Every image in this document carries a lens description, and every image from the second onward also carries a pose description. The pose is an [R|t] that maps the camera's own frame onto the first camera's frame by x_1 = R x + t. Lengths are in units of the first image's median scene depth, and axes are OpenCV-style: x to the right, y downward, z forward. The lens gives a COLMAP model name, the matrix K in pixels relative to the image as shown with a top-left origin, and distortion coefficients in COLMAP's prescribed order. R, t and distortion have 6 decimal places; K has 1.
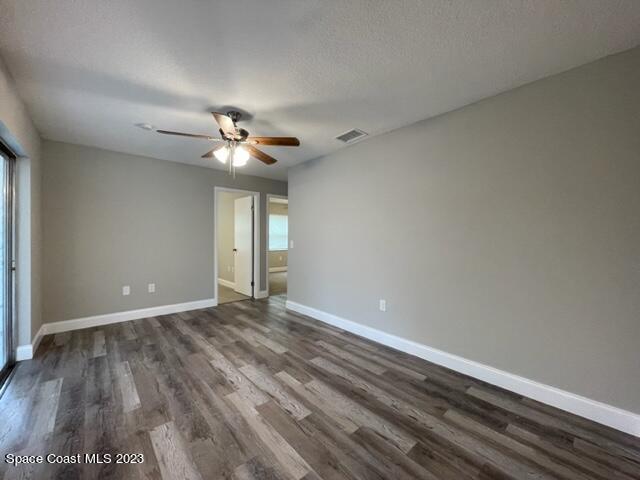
lens RADIAL K [[258.3, 0, 314.6], [0, 258.3, 239.5], [0, 0, 1]] dist [0.002080, -0.001678]
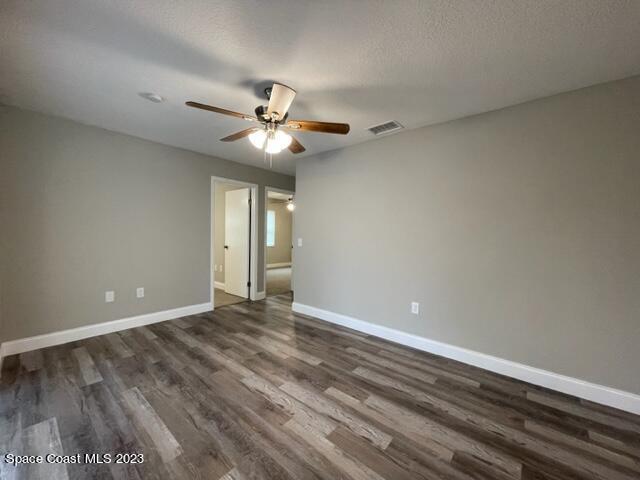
lens RADIAL K [[258.3, 0, 316.8], [0, 258.3, 240.1], [0, 0, 1]] dist [0.002080, -0.001678]
pose [[0.989836, 0.009885, 0.141869, -0.285195], [-0.012654, 0.999746, 0.018627, -0.012512], [-0.141649, -0.020233, 0.989710, 0.127596]]
